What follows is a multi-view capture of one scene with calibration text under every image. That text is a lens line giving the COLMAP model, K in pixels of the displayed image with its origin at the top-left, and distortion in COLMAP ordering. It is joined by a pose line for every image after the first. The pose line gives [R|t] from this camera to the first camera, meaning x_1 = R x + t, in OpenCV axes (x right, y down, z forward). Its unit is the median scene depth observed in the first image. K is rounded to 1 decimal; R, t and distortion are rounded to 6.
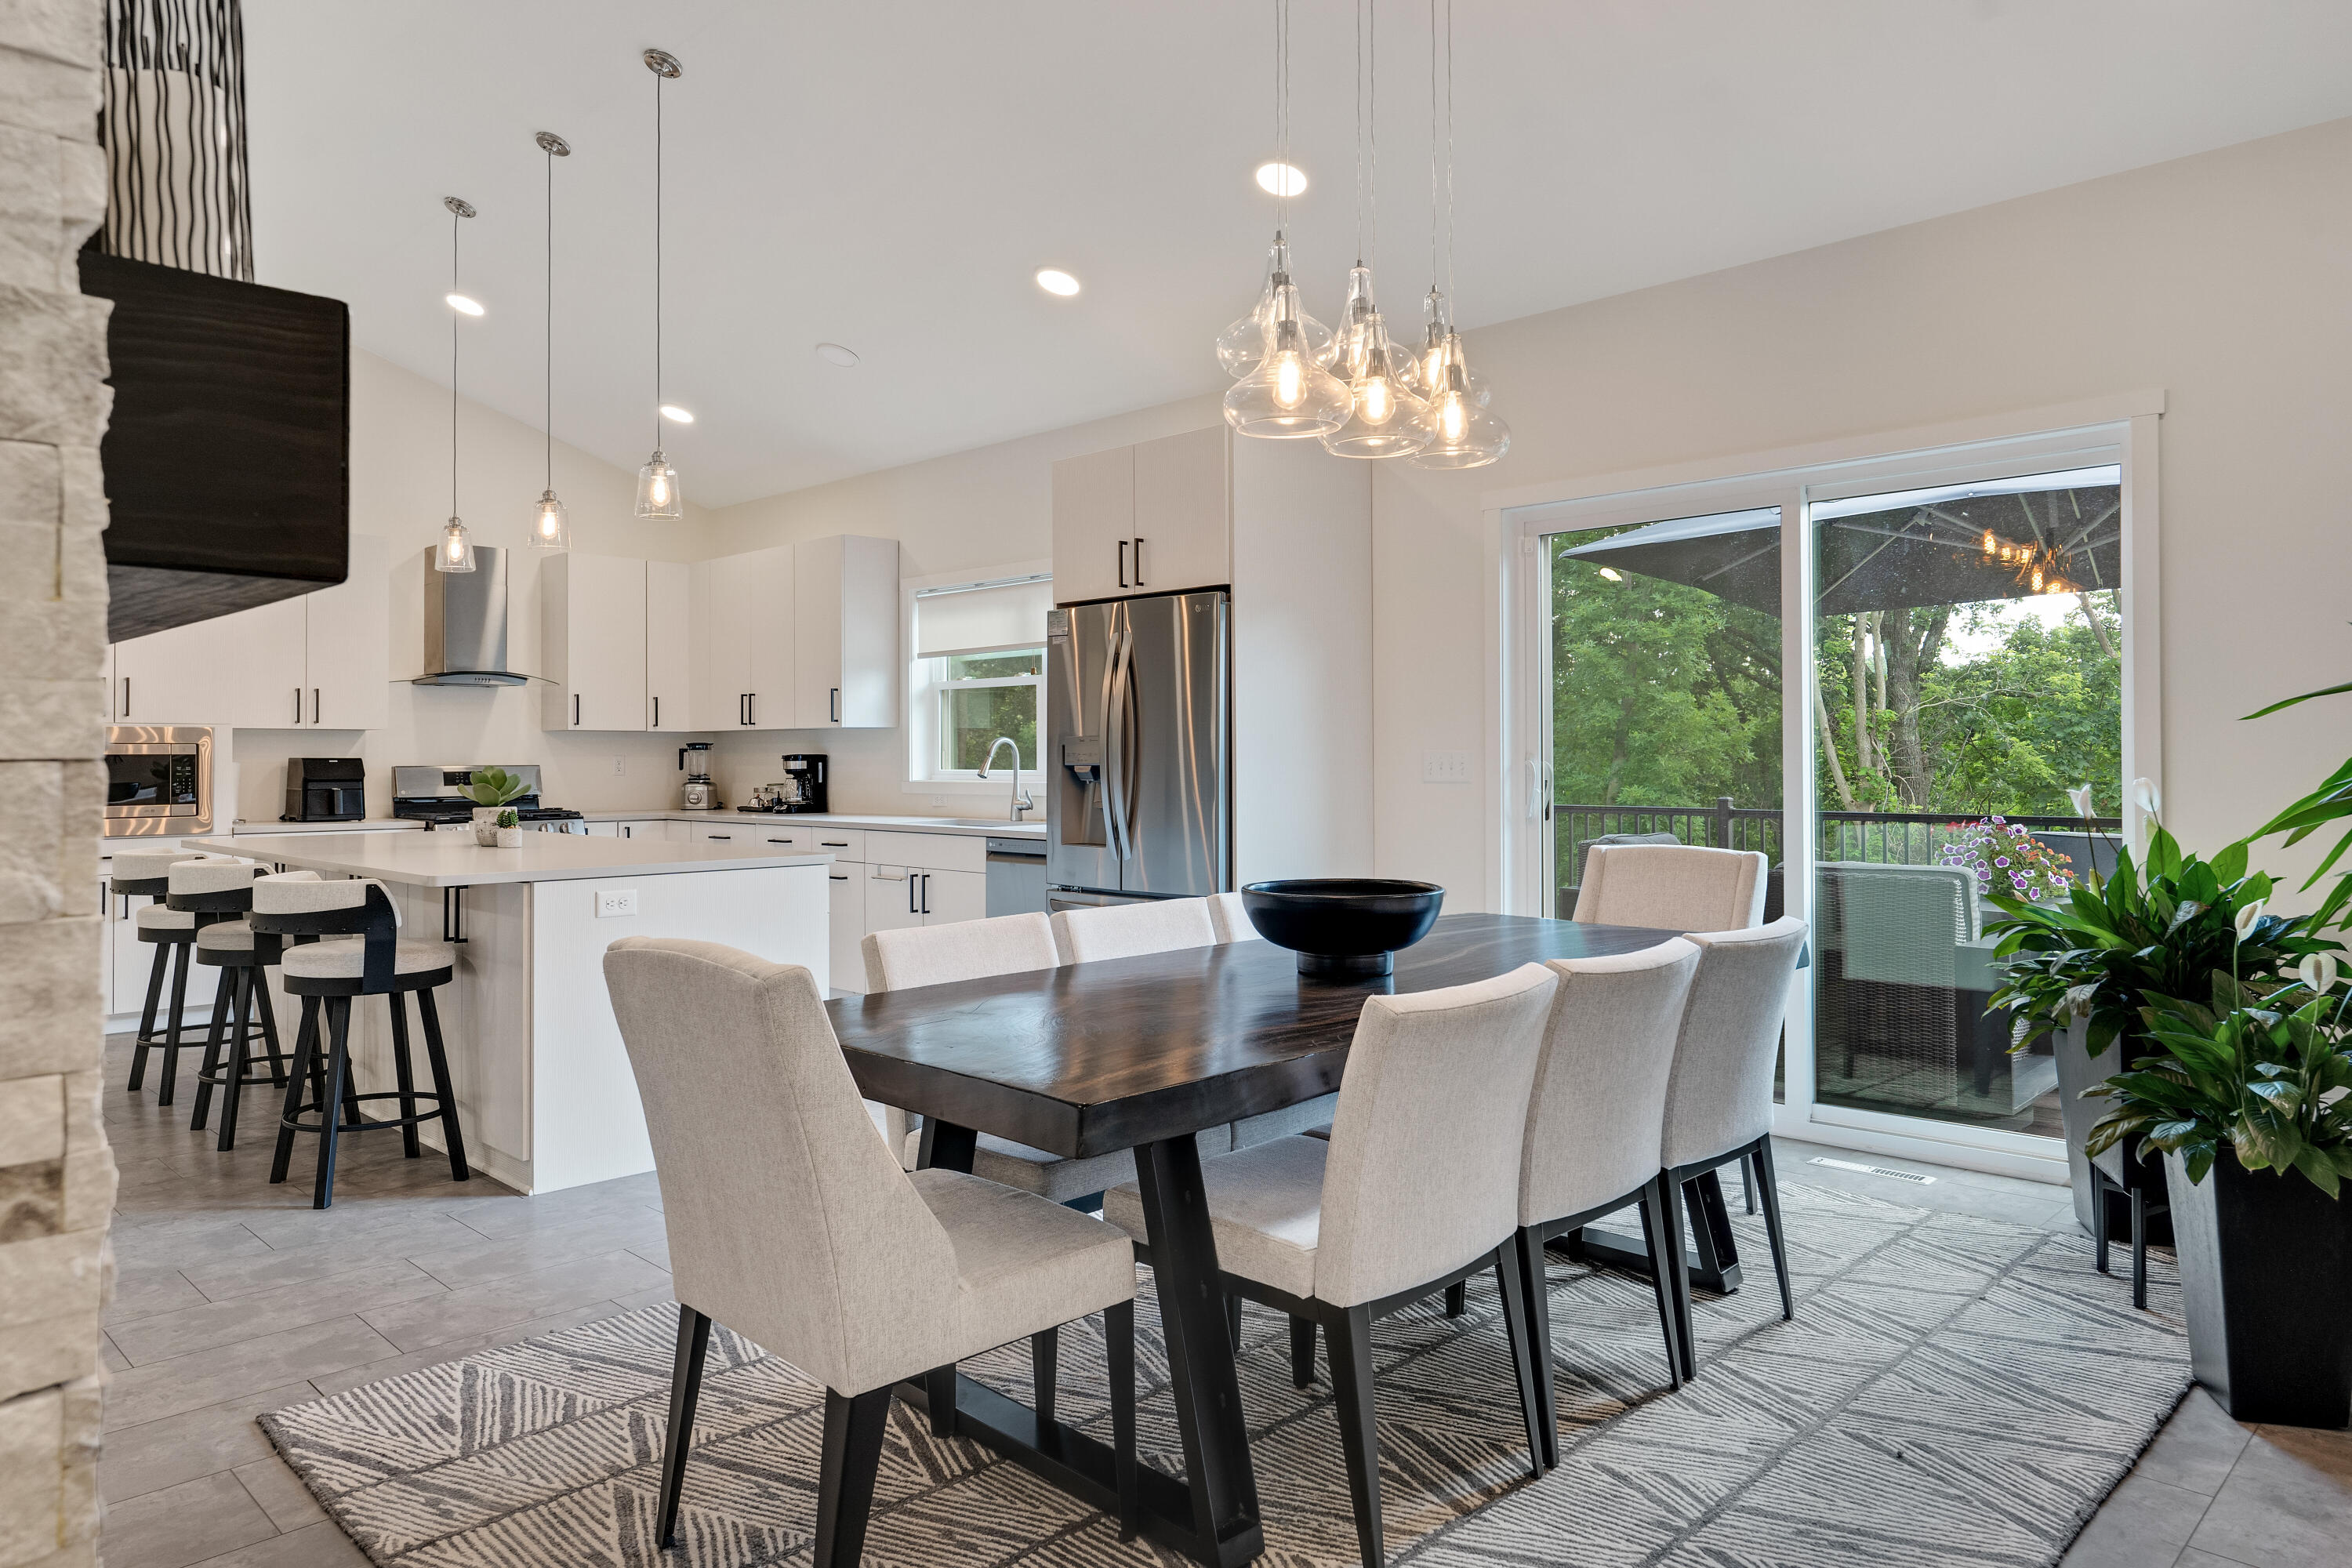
lens RADIAL K [[1497.8, 0, 1186.0], [0, 1497.8, 742.1], [0, 0, 1]] dist [0.001466, -0.002159]
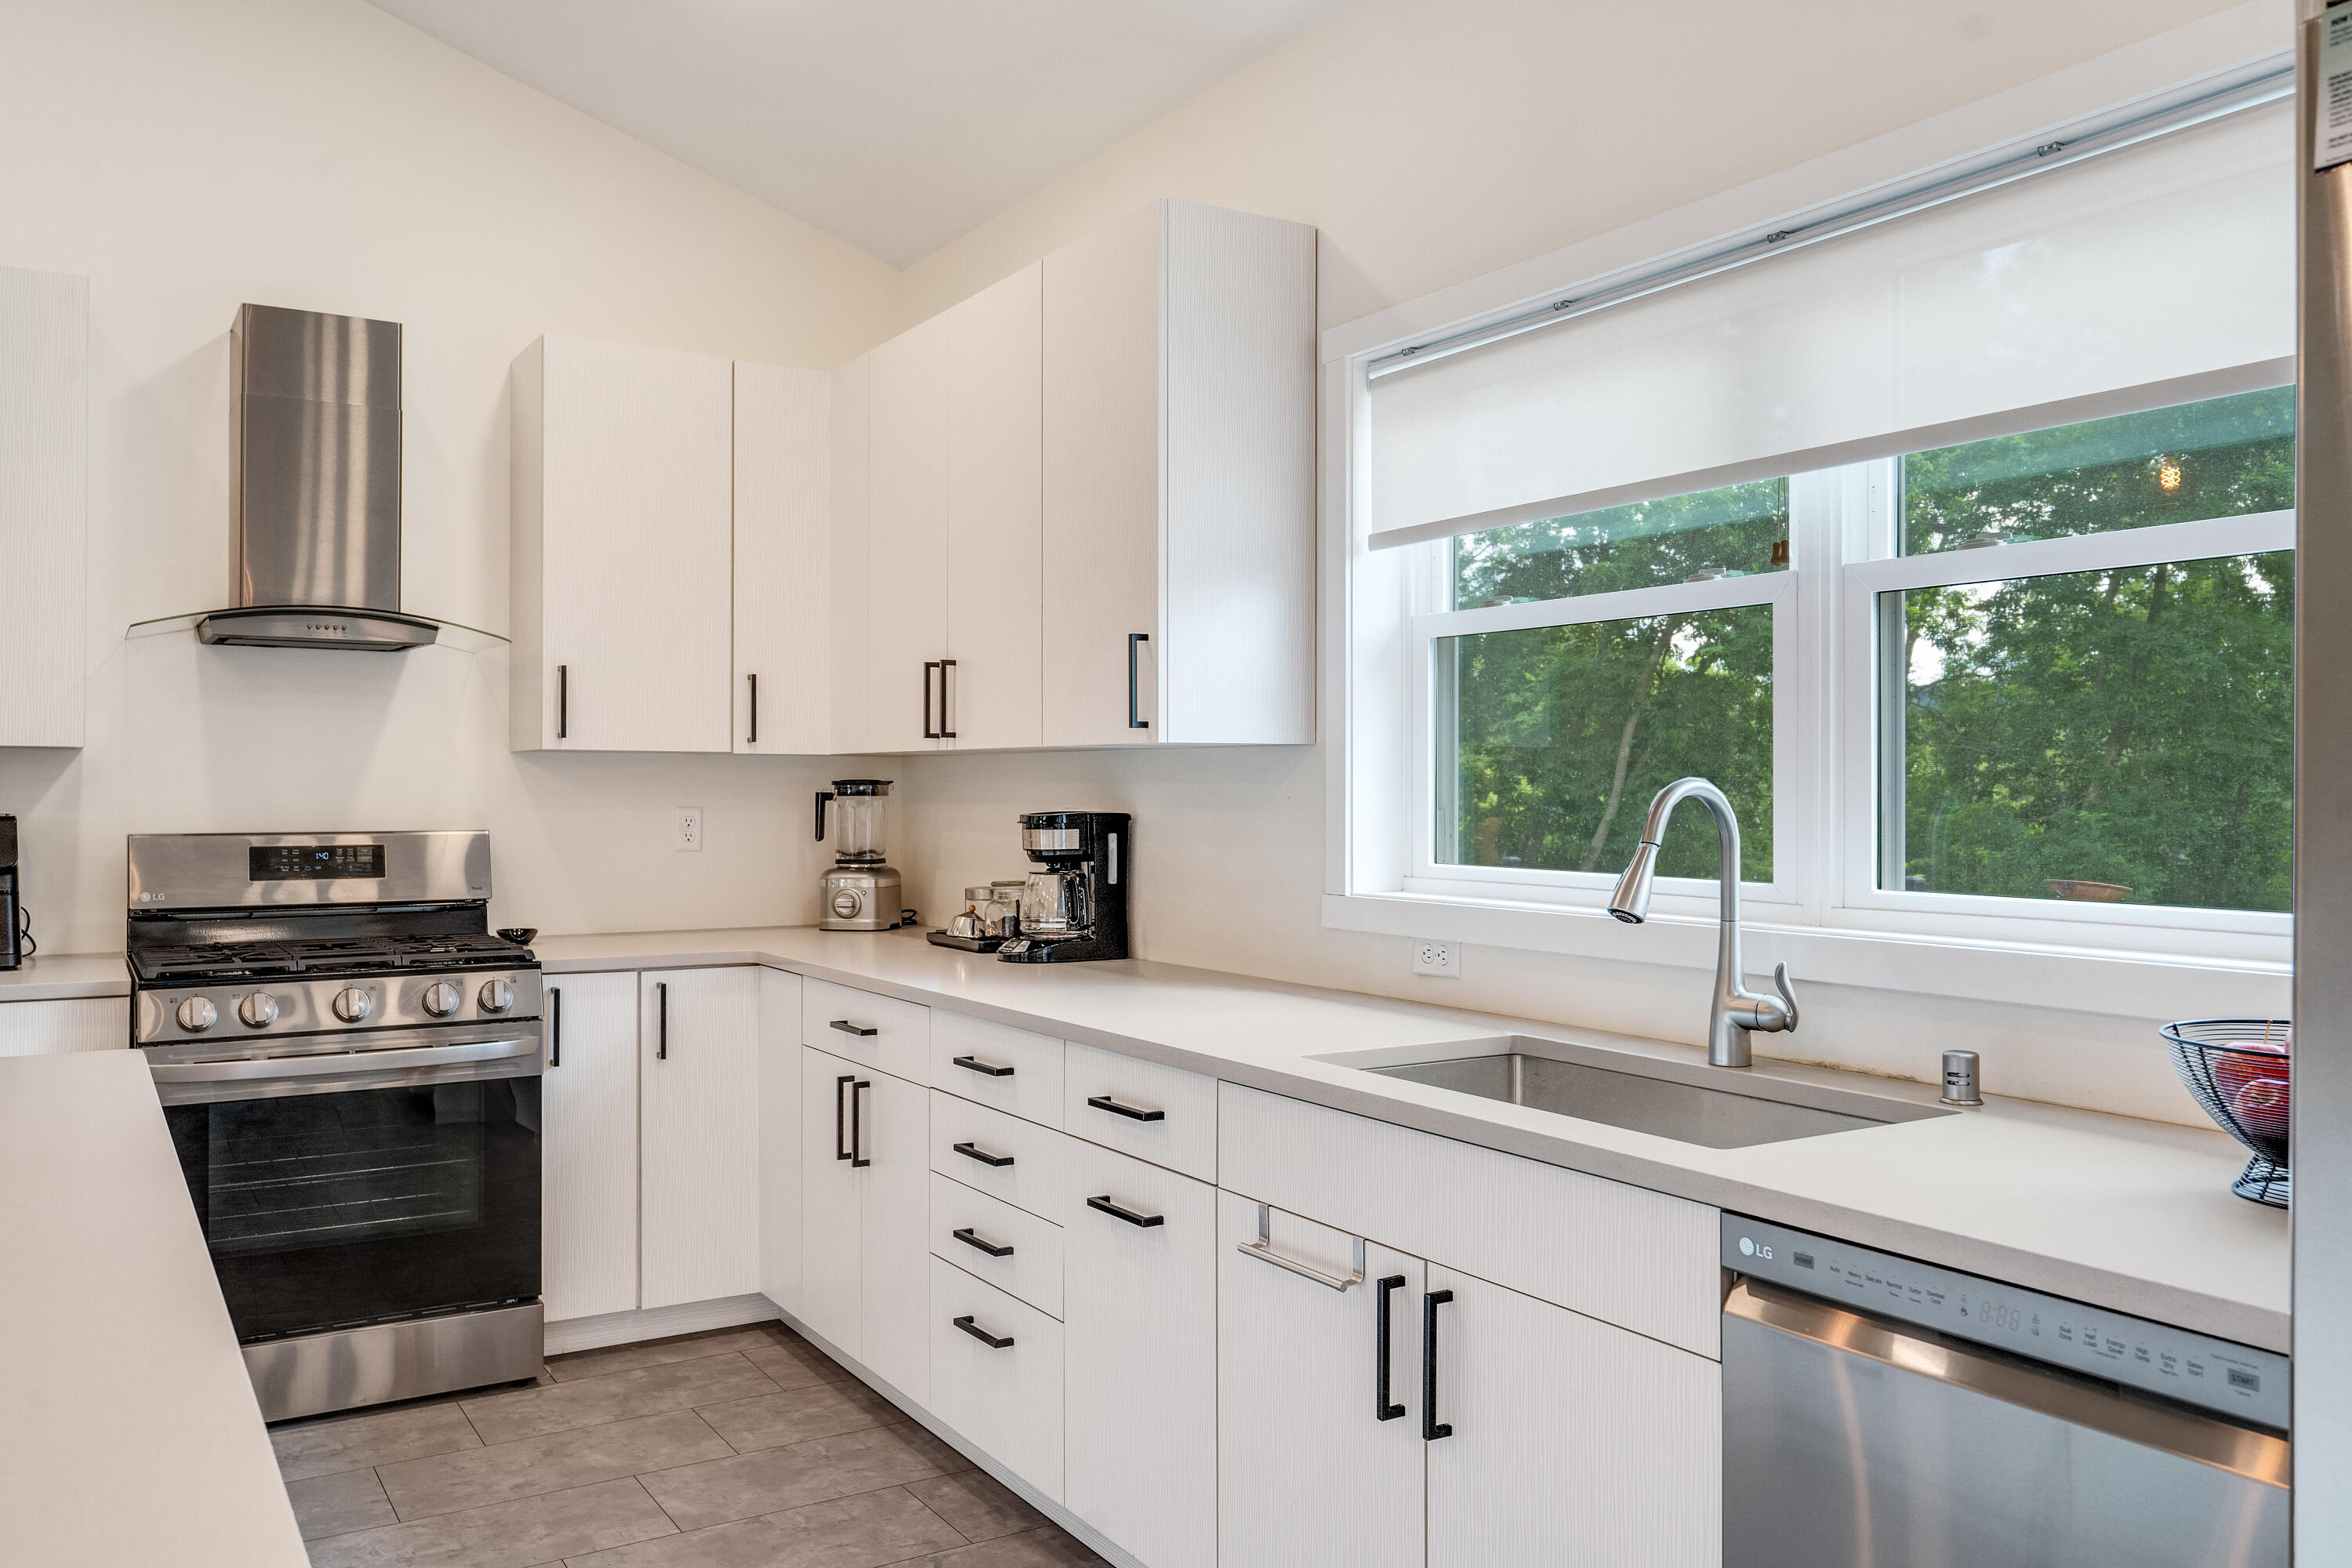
lens RADIAL K [[1782.5, 0, 1184.1], [0, 1782.5, 775.7], [0, 0, 1]] dist [-0.001843, -0.004394]
pose [[0.972199, 0.006316, -0.234073, -0.124720], [-0.005679, 0.999978, 0.003393, -0.003611], [0.234089, -0.001969, 0.972213, 0.588841]]
